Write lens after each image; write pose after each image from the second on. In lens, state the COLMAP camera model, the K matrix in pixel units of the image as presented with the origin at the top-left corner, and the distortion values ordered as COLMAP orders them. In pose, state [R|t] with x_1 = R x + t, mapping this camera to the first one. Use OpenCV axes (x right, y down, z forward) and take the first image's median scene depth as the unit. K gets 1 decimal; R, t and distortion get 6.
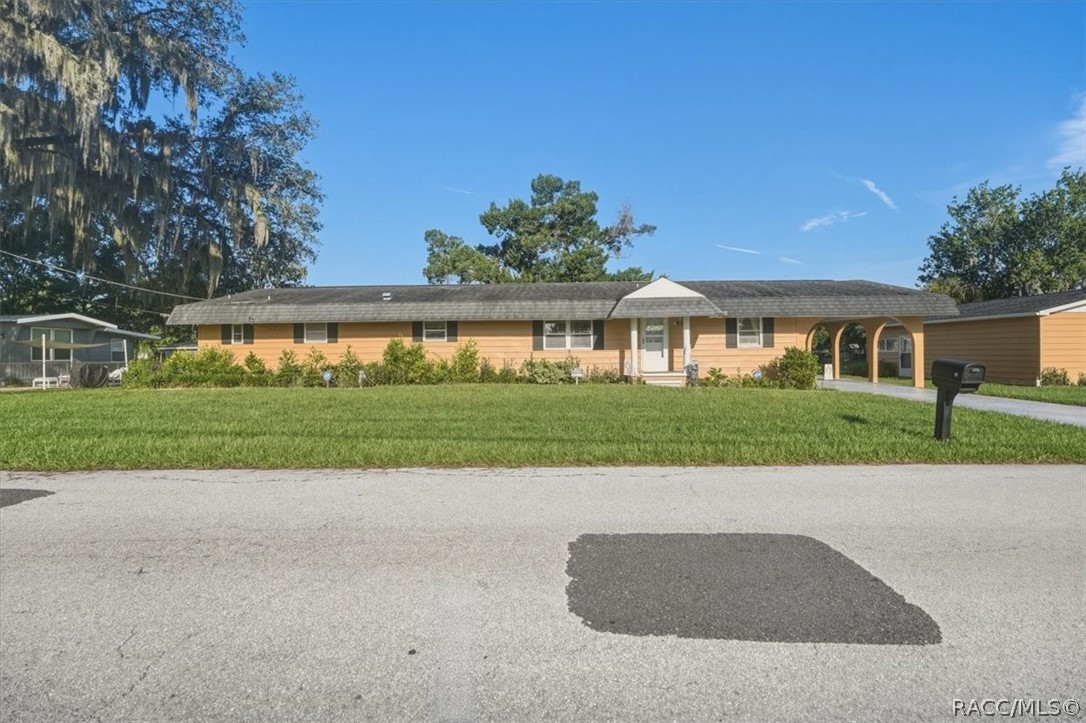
lens RADIAL K [[638.0, 0, 542.7], [0, 638.0, 361.5], [0, 0, 1]] dist [-0.002908, 0.000116]
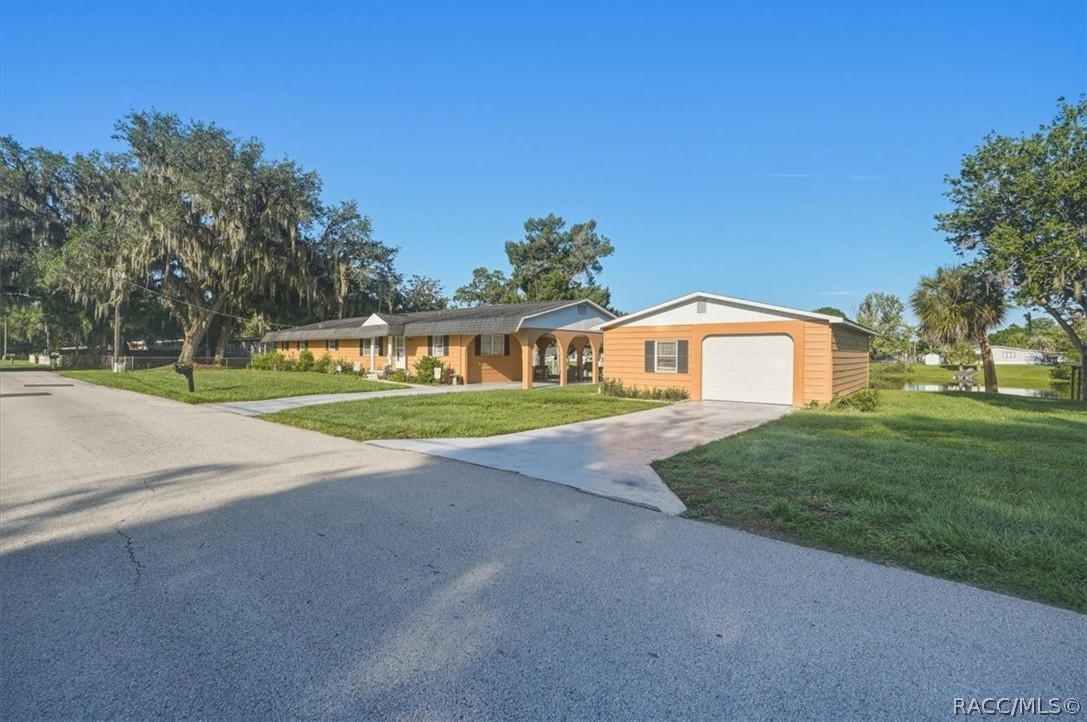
lens RADIAL K [[859.2, 0, 543.6], [0, 859.2, 359.3], [0, 0, 1]] dist [0.026358, -0.017691]
pose [[0.572717, 0.016918, -0.819578, 1.976051], [-0.021643, 0.999751, 0.005513, -0.028439], [0.819467, 0.014581, 0.572941, 0.070852]]
